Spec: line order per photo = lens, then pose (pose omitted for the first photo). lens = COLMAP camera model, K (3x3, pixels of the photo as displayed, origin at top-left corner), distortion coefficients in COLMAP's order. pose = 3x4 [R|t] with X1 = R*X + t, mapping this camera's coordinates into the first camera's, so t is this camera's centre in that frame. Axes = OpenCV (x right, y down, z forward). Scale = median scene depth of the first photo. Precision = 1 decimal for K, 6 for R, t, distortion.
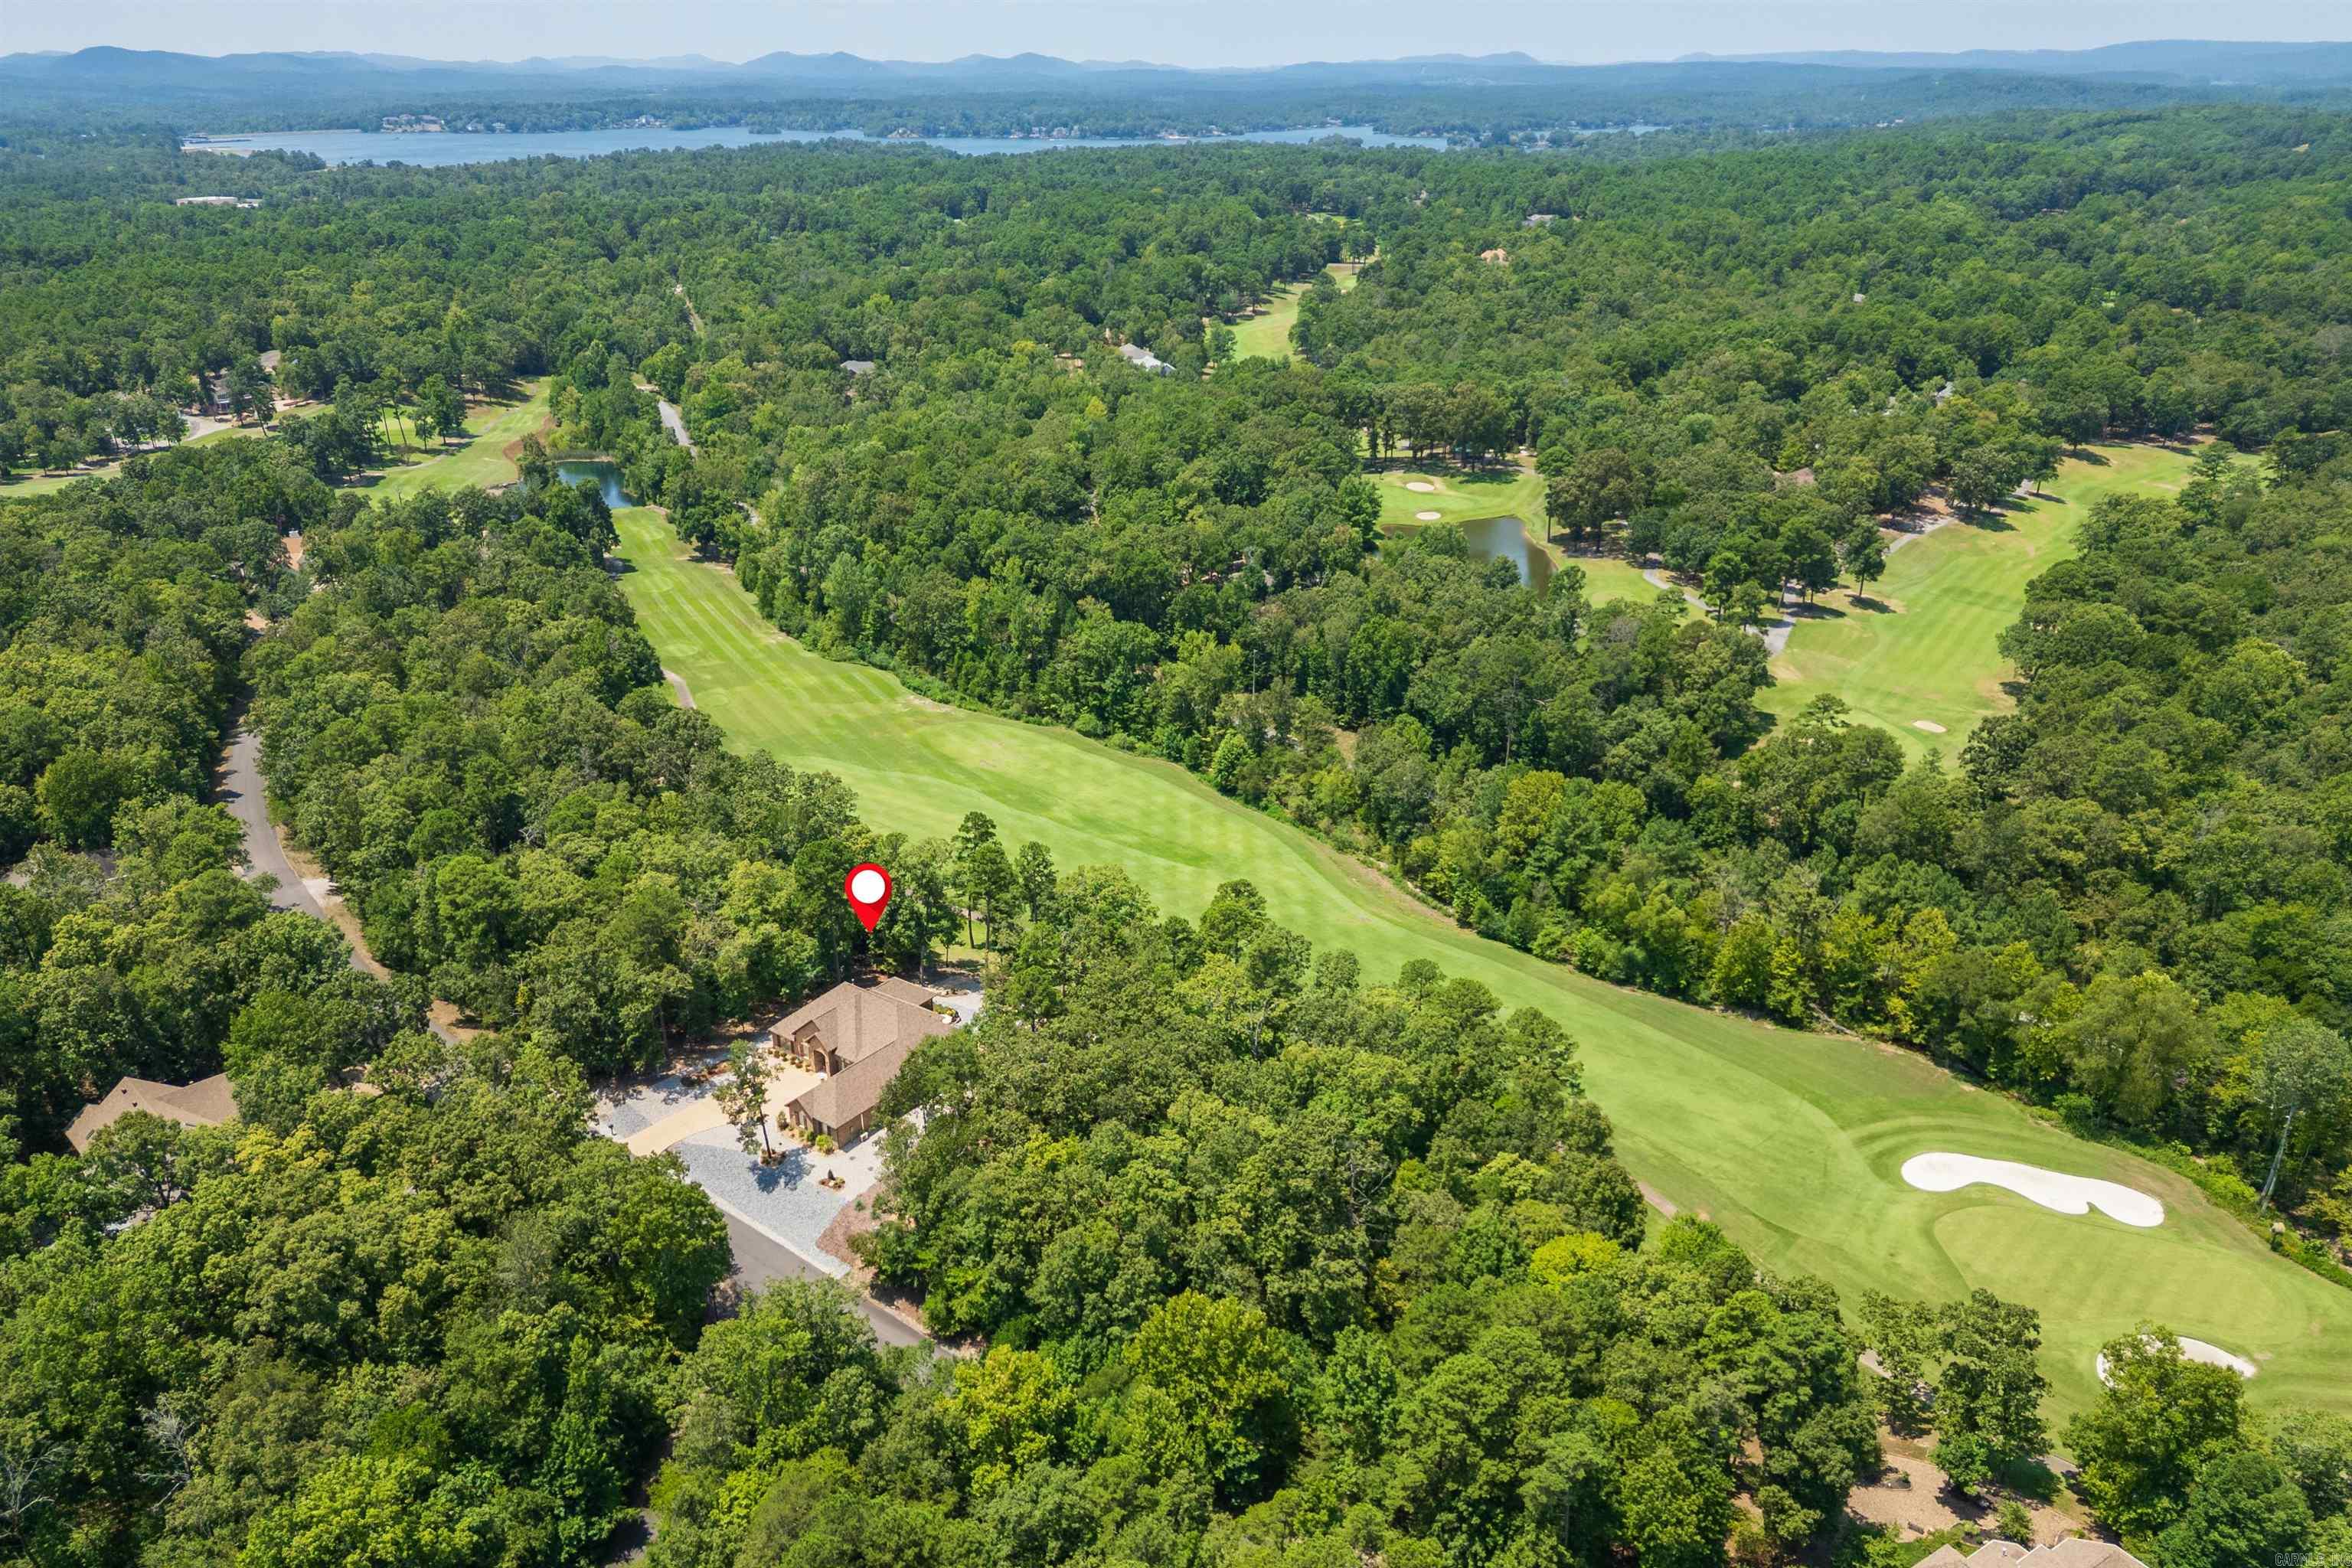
lens RADIAL K [[1672.4, 0, 1176.0], [0, 1672.4, 784.0], [0, 0, 1]] dist [0.024994, -0.007198]
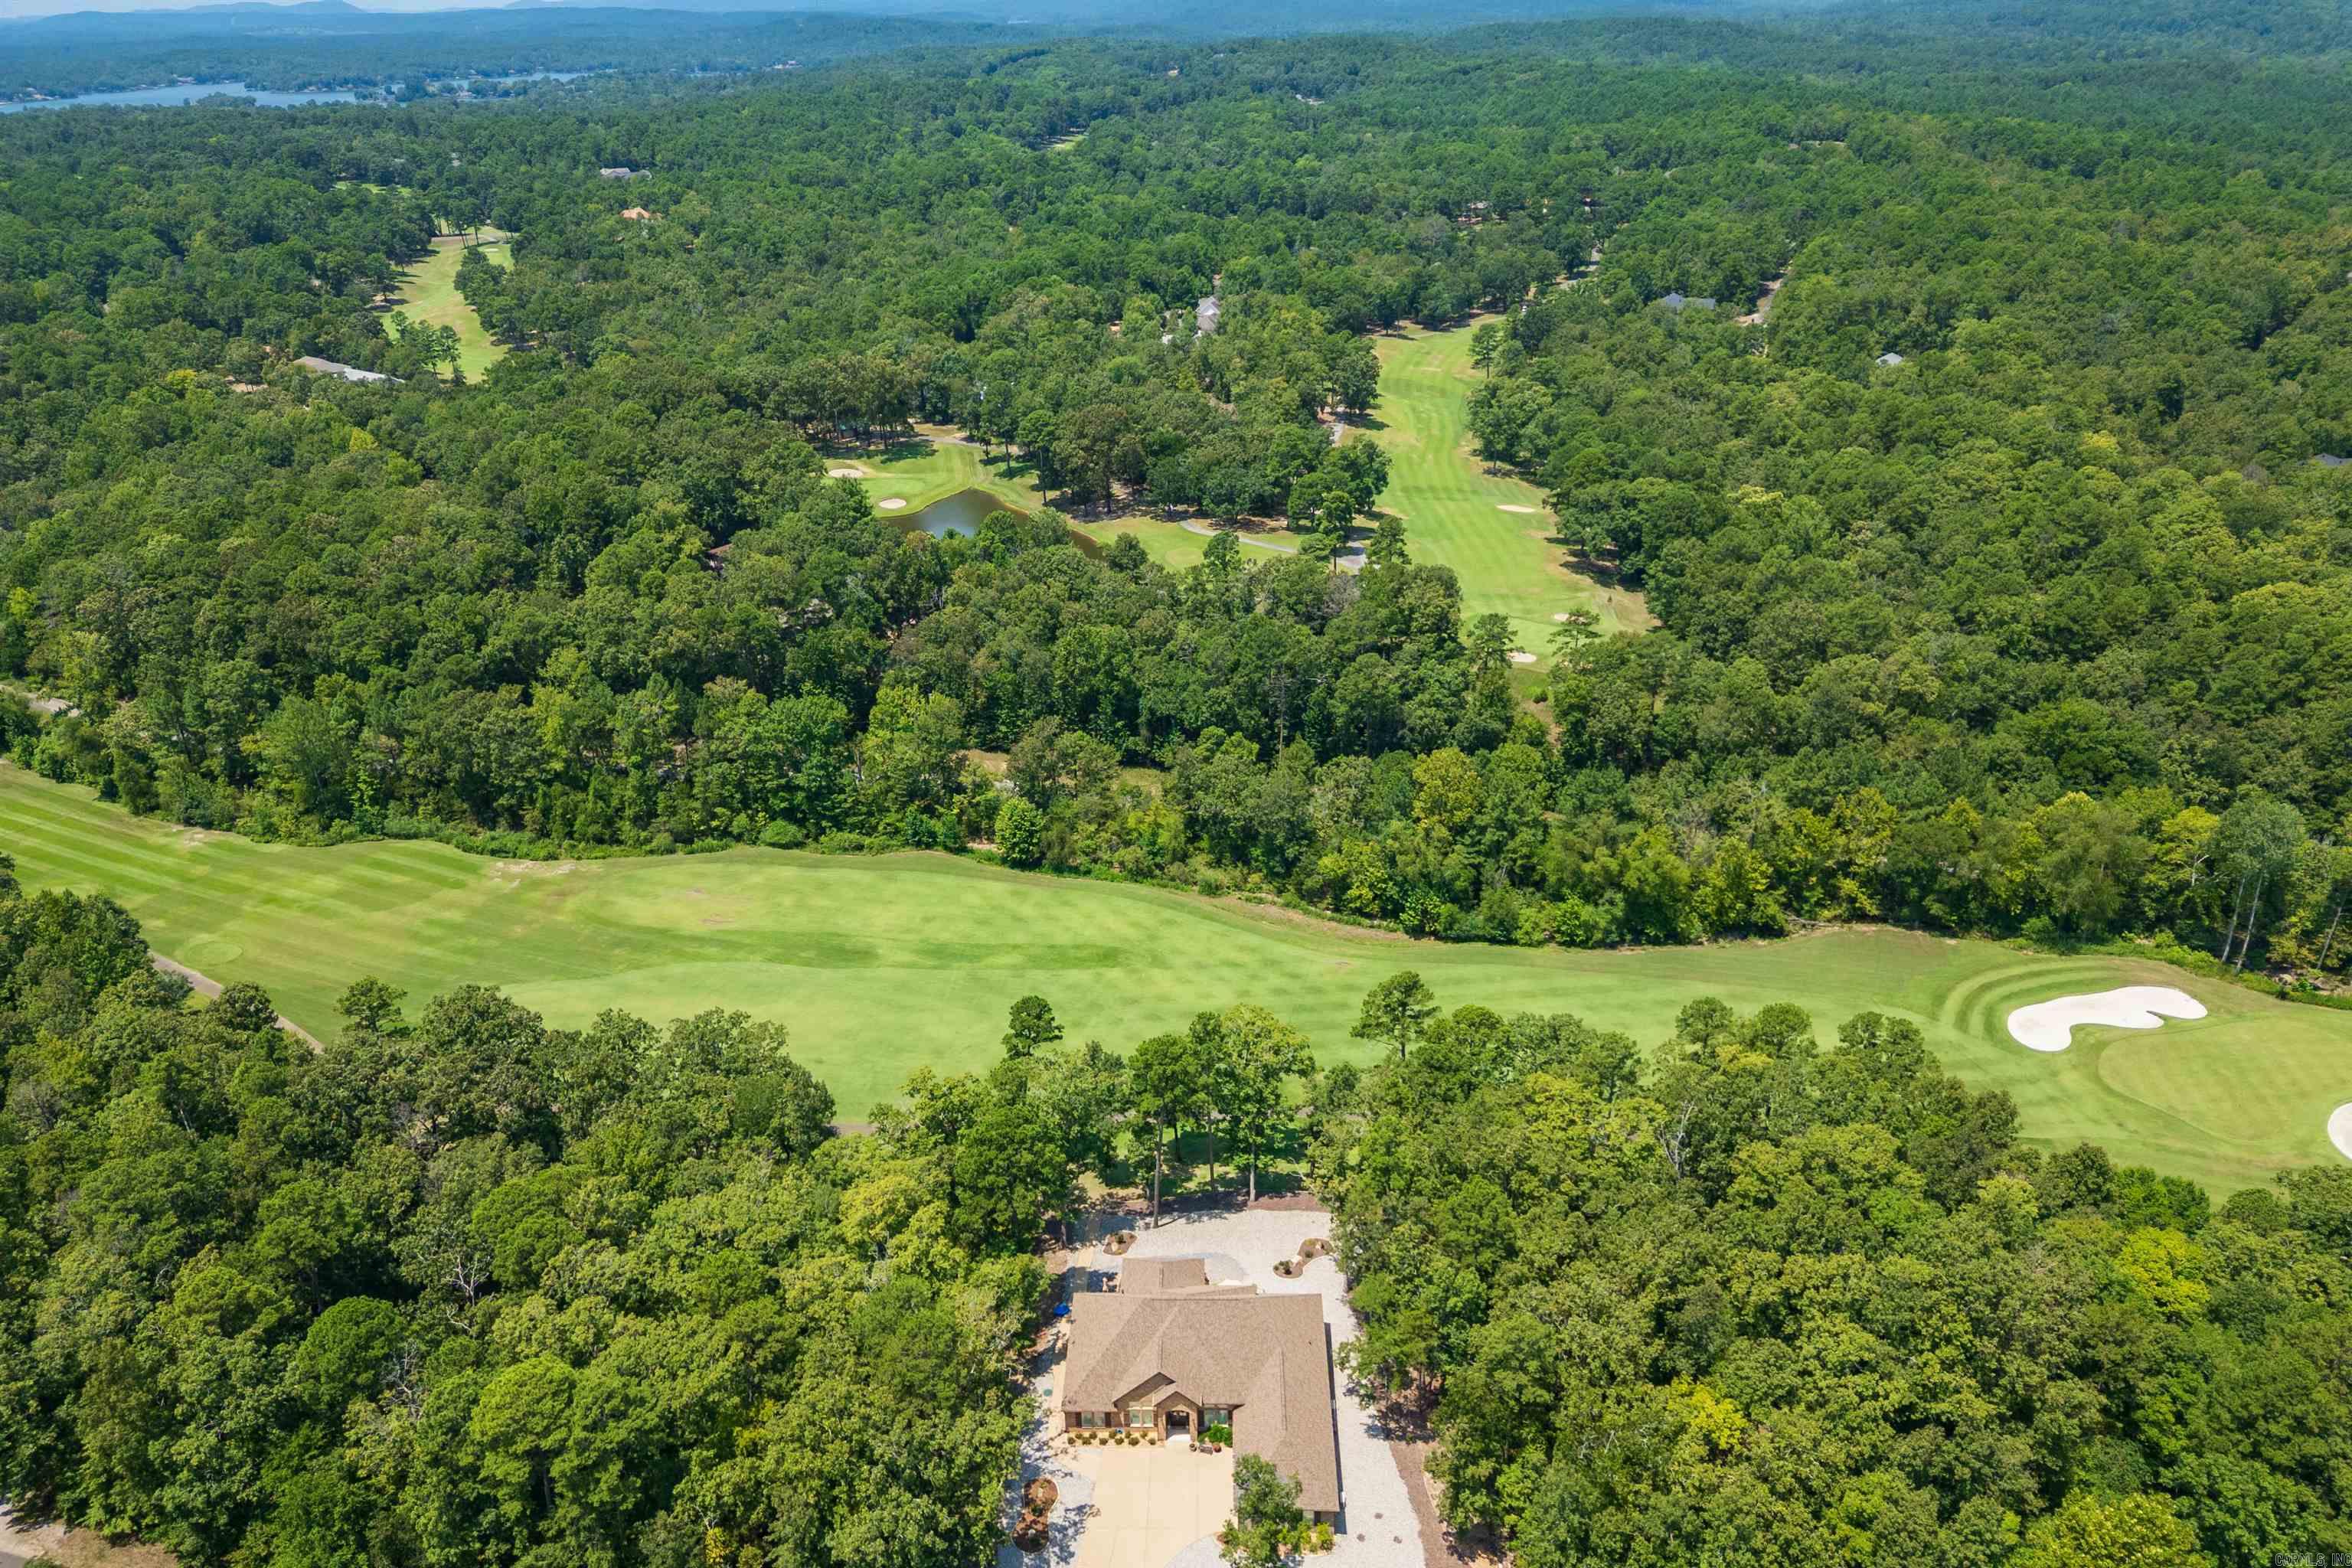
lens RADIAL K [[1684.5, 0, 1175.9], [0, 1684.5, 656.9], [0, 0, 1]] dist [0.039769, -0.005514]
pose [[0.828566, -0.224060, 0.513104, -0.306996], [0.244272, 0.969279, 0.028806, -0.099725], [-0.503795, 0.101470, 0.857843, 0.207421]]
